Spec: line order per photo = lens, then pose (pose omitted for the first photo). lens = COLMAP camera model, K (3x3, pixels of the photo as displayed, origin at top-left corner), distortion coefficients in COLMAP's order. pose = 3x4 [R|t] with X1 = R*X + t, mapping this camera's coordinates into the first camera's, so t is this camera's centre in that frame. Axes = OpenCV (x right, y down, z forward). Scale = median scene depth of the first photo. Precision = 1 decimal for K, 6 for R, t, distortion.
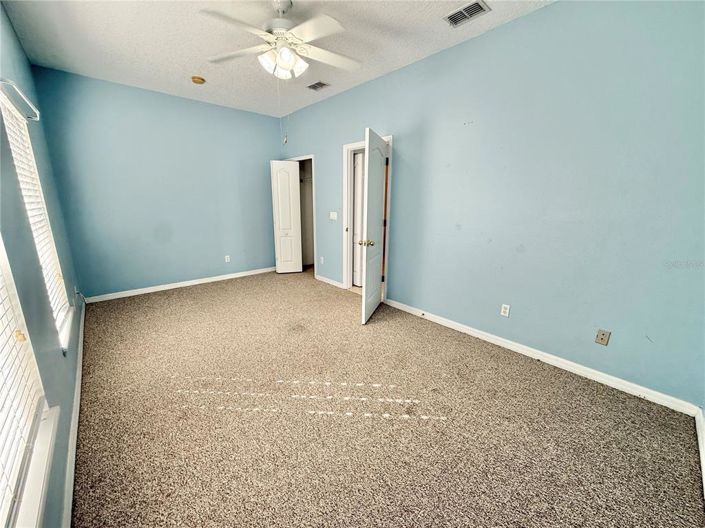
lens RADIAL K [[280.9, 0, 354.9], [0, 280.9, 262.1], [0, 0, 1]] dist [0.003268, -0.000075]
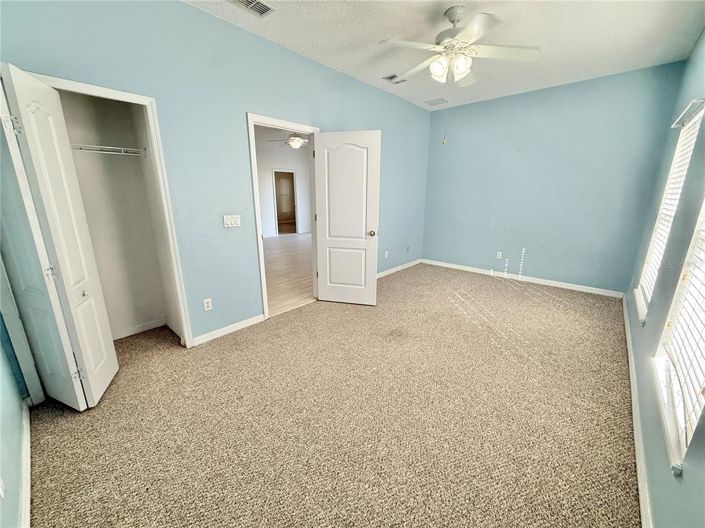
lens RADIAL K [[280.9, 0, 357.9], [0, 280.9, 258.8], [0, 0, 1]] dist [0.003268, -0.000075]
pose [[-0.107856, -0.231337, 0.966877, -0.670633], [0.224217, 0.941832, 0.250357, -0.166047], [-0.968552, 0.243793, -0.049712, 0.729121]]
